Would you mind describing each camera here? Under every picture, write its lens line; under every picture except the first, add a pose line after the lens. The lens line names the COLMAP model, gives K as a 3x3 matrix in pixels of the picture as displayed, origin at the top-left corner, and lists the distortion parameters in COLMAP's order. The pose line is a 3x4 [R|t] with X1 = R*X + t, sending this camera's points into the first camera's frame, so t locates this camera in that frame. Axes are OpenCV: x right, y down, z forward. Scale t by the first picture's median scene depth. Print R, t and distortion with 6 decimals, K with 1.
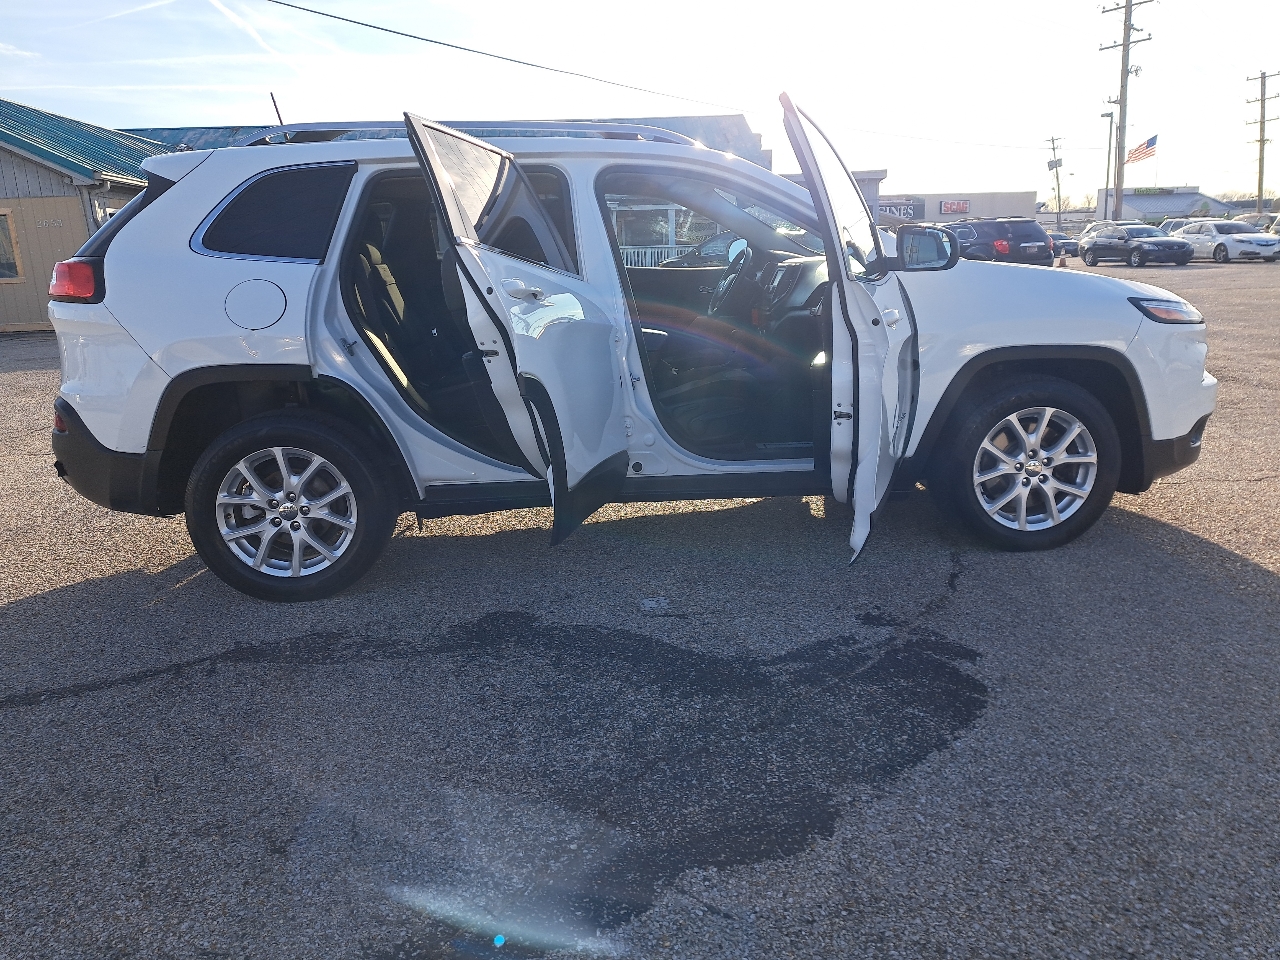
lens RADIAL K [[966.8, 0, 646.7], [0, 966.8, 464.9], [0, 0, 1]] dist [0.048639, -0.045244]
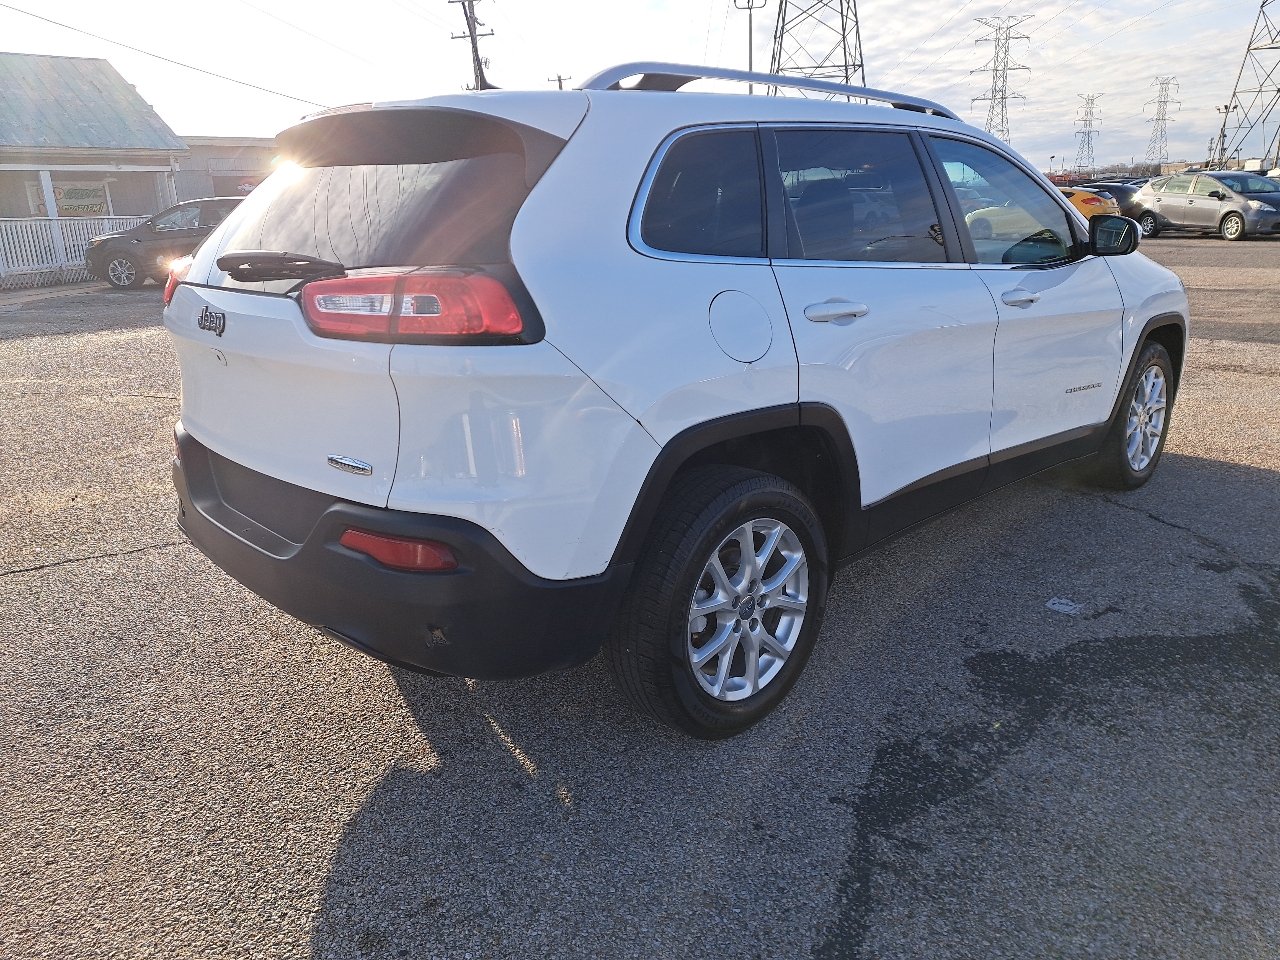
lens RADIAL K [[966.8, 0, 646.7], [0, 966.8, 464.9], [0, 0, 1]] dist [0.048639, -0.045244]
pose [[0.764332, -0.155484, 0.625796, -0.891043], [0.141071, 0.987304, 0.073003, -0.124076], [-0.629202, 0.032483, 0.776563, 0.501722]]
